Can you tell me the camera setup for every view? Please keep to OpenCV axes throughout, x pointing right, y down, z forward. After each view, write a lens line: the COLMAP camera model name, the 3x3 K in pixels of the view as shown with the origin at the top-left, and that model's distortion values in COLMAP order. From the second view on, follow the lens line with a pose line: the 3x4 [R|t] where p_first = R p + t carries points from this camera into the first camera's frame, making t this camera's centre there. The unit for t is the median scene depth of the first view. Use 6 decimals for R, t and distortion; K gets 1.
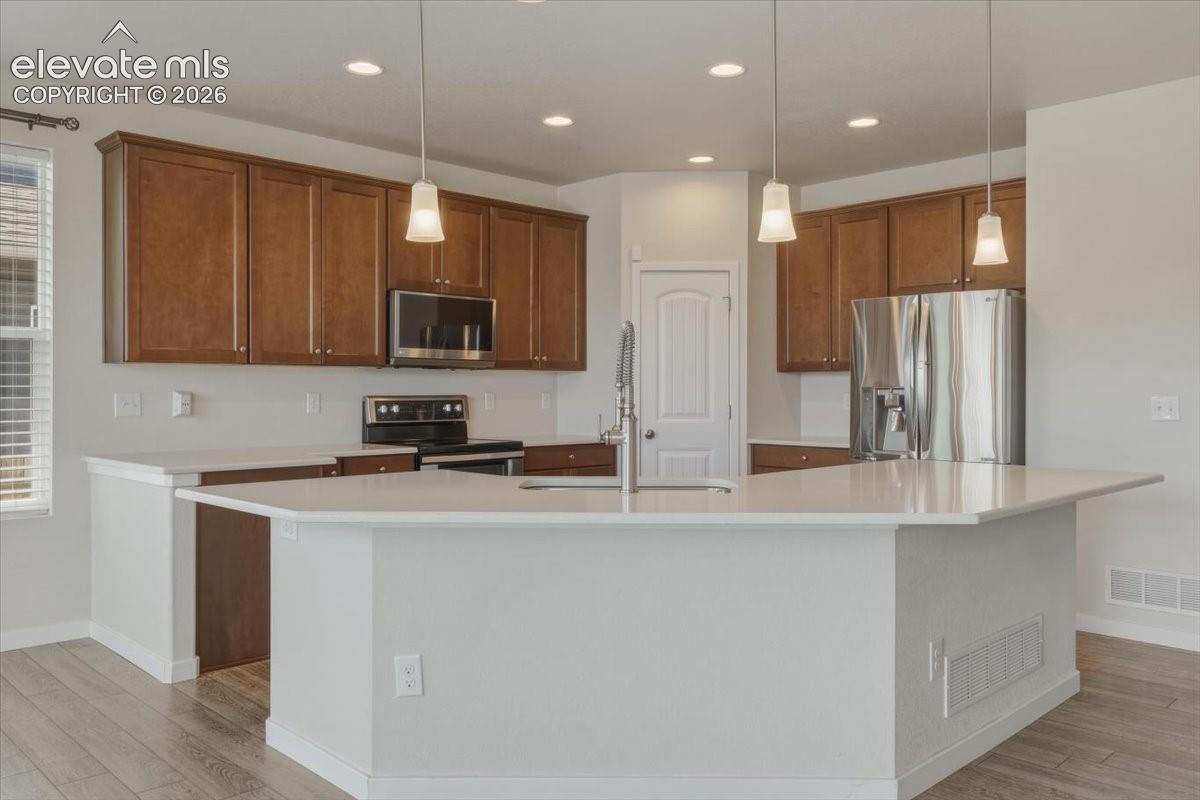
lens RADIAL K [[898.5, 0, 569.7], [0, 898.5, 390.8], [0, 0, 1]] dist [0.006966, 0.001276]
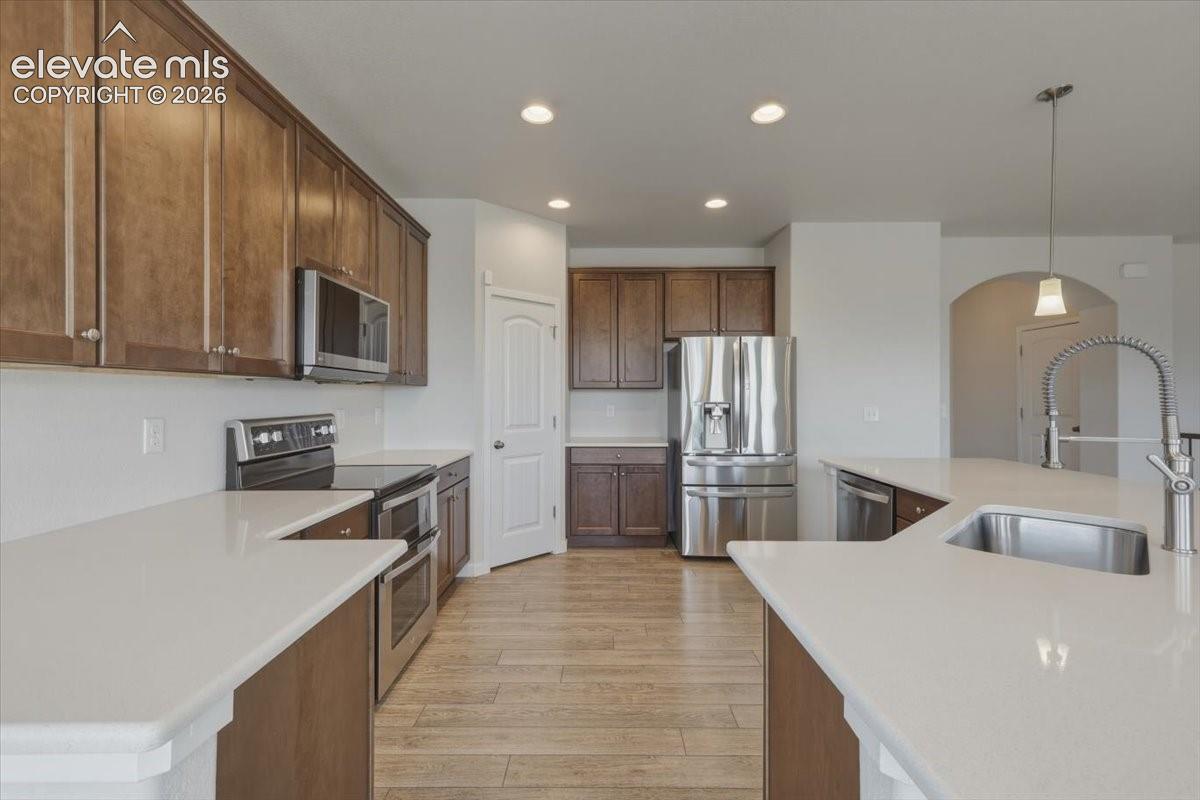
lens RADIAL K [[518.2, 0, 583.7], [0, 518.2, 398.8], [0, 0, 1]] dist [0.004939, -0.001870]
pose [[0.701981, -0.004837, 0.712179, -0.340150], [0.001658, 0.999985, 0.005157, -0.012763], [-0.712194, -0.002439, 0.701979, 0.569494]]
